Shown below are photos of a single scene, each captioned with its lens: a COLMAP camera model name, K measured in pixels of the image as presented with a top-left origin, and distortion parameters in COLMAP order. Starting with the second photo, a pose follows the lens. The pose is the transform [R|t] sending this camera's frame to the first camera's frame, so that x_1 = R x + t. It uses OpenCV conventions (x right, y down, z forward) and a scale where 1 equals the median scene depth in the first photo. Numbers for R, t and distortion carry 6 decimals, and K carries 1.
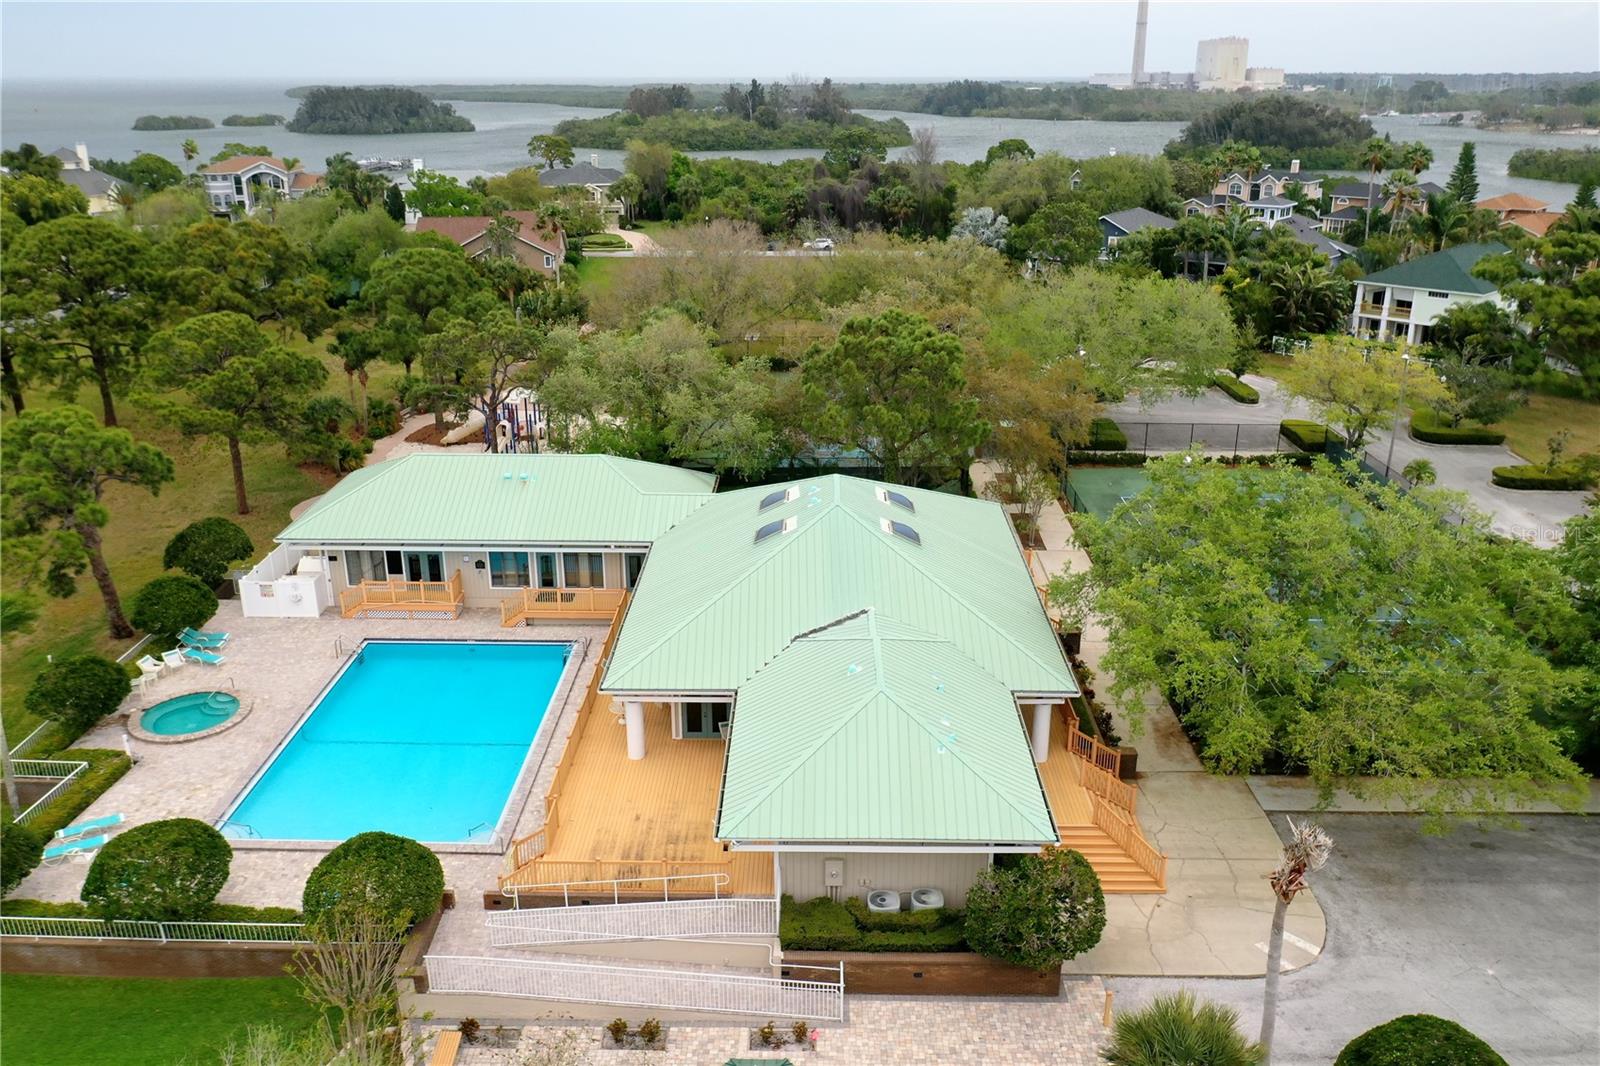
lens RADIAL K [[1251.4, 0, 795.0], [0, 1251.4, 549.4], [0, 0, 1]] dist [-0.000806, 0.005197]
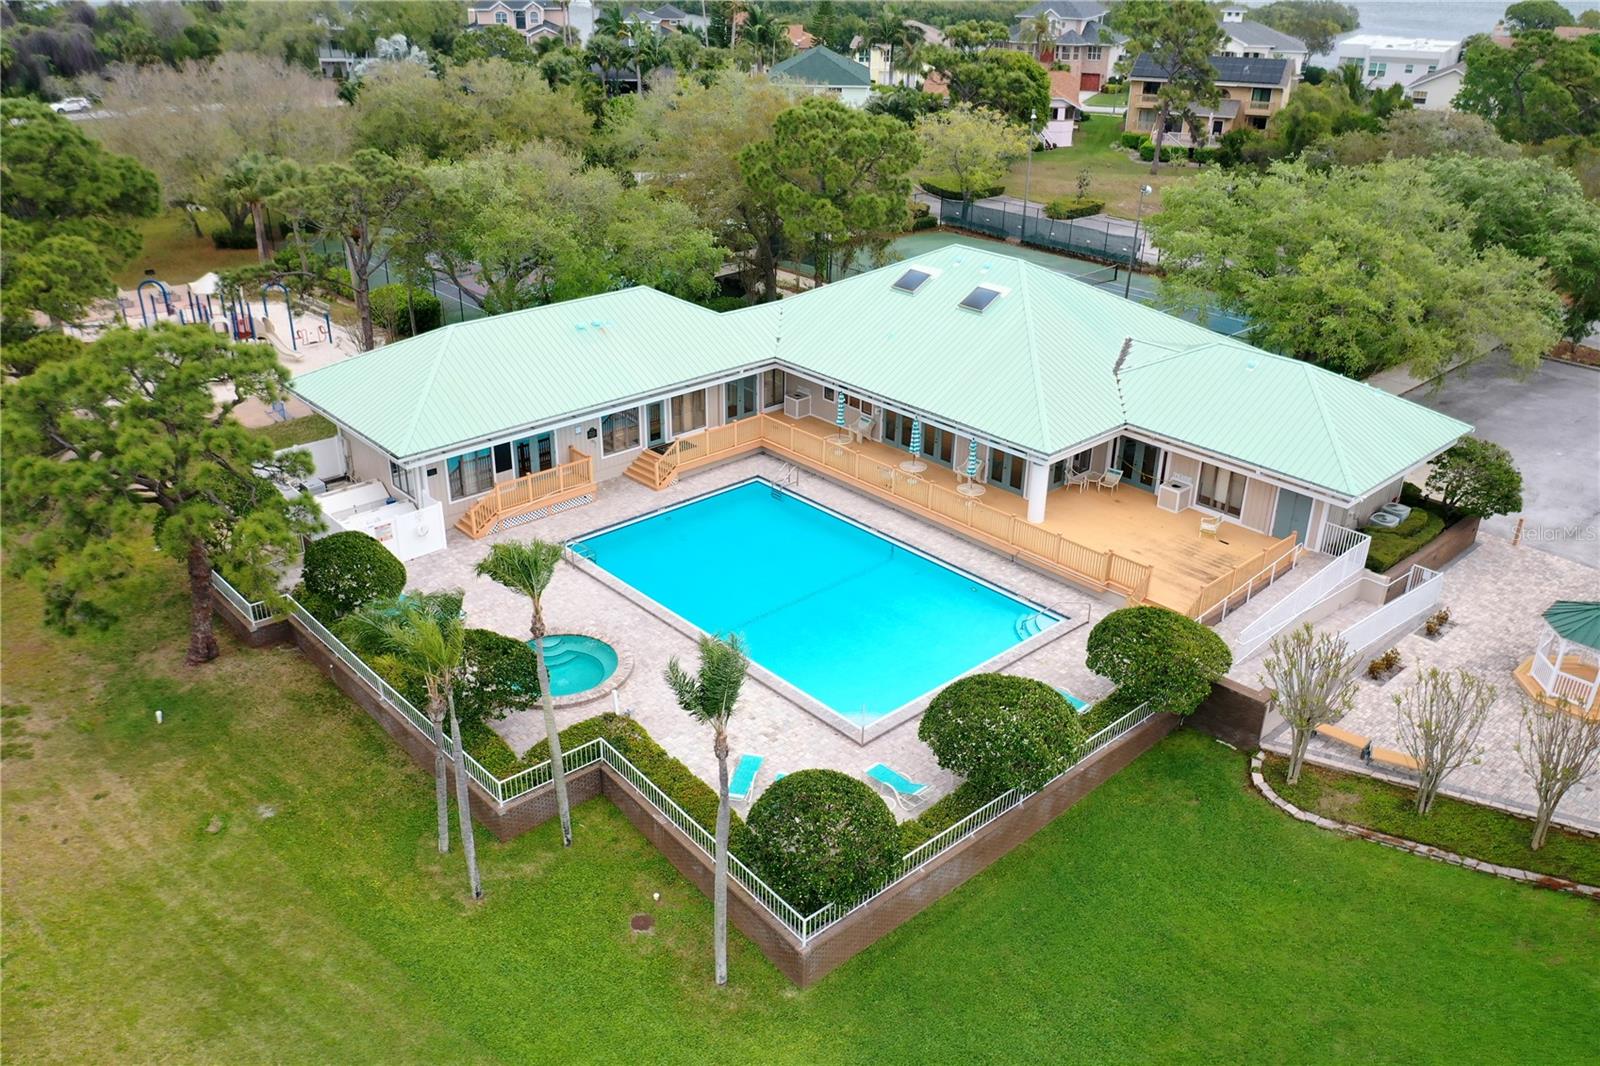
lens RADIAL K [[1251.4, 0, 817.9], [0, 1251.4, 525.6], [0, 0, 1]] dist [-0.000806, 0.005197]
pose [[0.719653, -0.292440, 0.629744, -0.681939], [0.237841, 0.955933, 0.172118, -0.036673], [-0.652327, 0.025914, 0.757494, 0.278336]]
